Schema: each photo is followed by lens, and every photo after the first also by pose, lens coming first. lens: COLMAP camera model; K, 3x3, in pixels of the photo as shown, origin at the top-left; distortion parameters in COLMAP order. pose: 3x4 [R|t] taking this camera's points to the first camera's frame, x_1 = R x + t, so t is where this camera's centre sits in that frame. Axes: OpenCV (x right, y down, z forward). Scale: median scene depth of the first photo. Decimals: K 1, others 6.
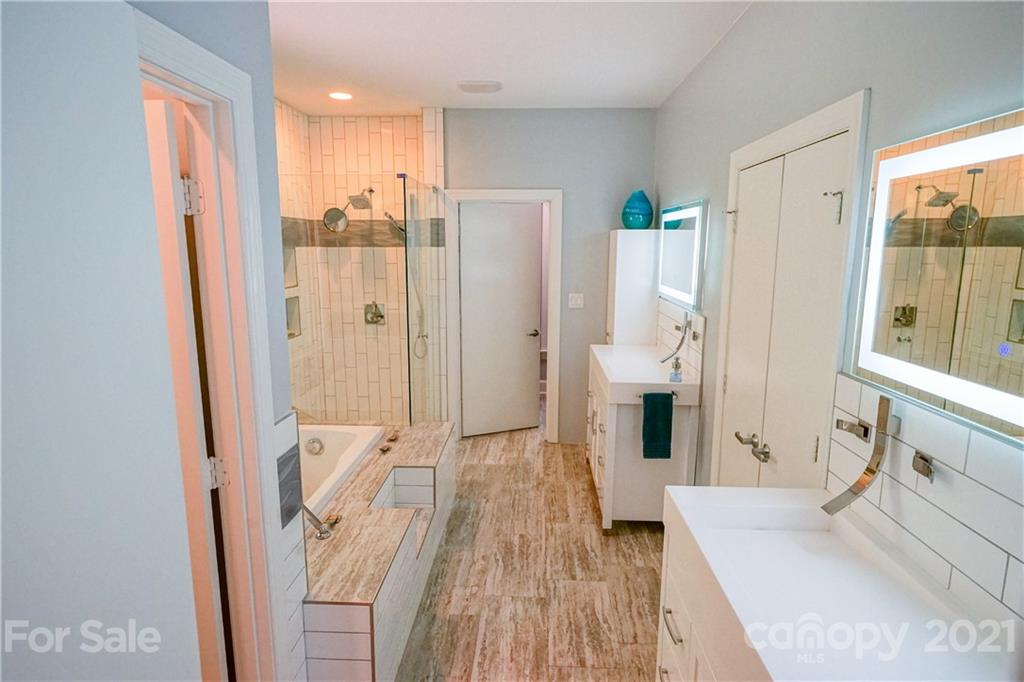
lens RADIAL K [[576.6, 0, 514.4], [0, 576.6, 343.6], [0, 0, 1]] dist [-0.001617, -0.000197]
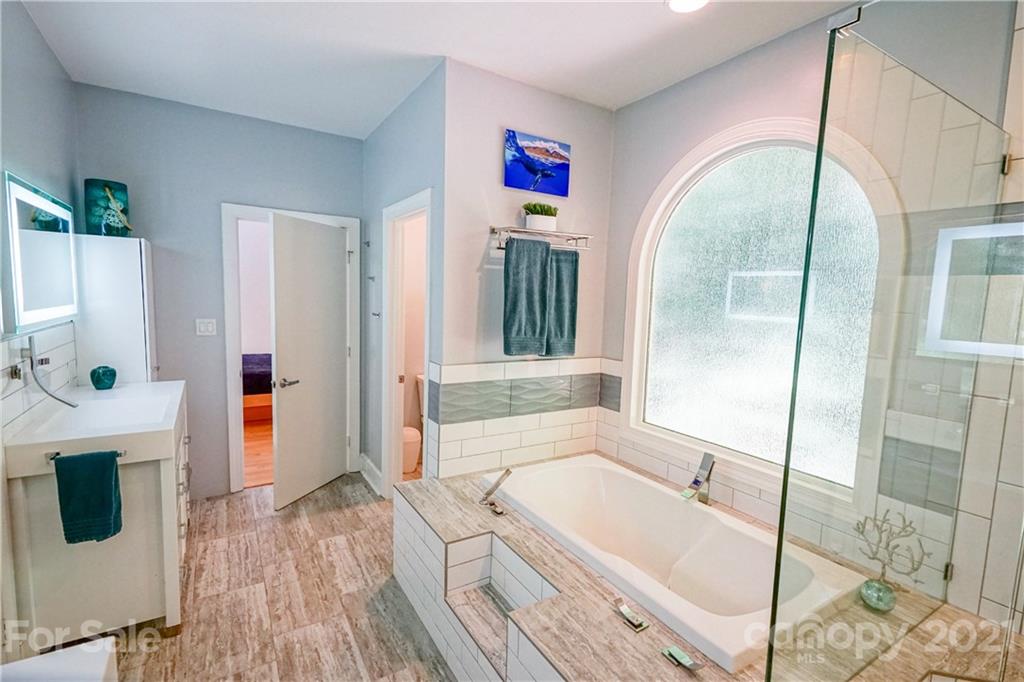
lens RADIAL K [[476.4, 0, 514.0], [0, 476.4, 343.2], [0, 0, 1]] dist [-0.004723, 0.000917]
pose [[-0.828983, 0.018190, -0.558979, 0.163882], [-0.136676, 0.962577, 0.234020, -0.222368], [0.542317, 0.270397, -0.795473, 1.679350]]
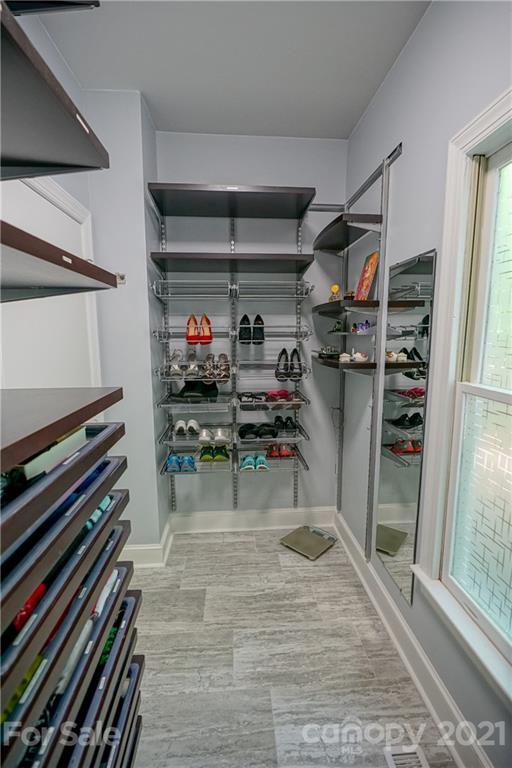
lens RADIAL K [[357.3, 0, 257.5], [0, 357.3, 384.2], [0, 0, 1]] dist [-0.004723, 0.000917]
pose [[0.109761, 0.134090, -0.984872, 0.590527], [-0.163845, 0.979744, 0.115132, -0.041906], [0.980361, 0.148730, 0.129507, 0.784268]]
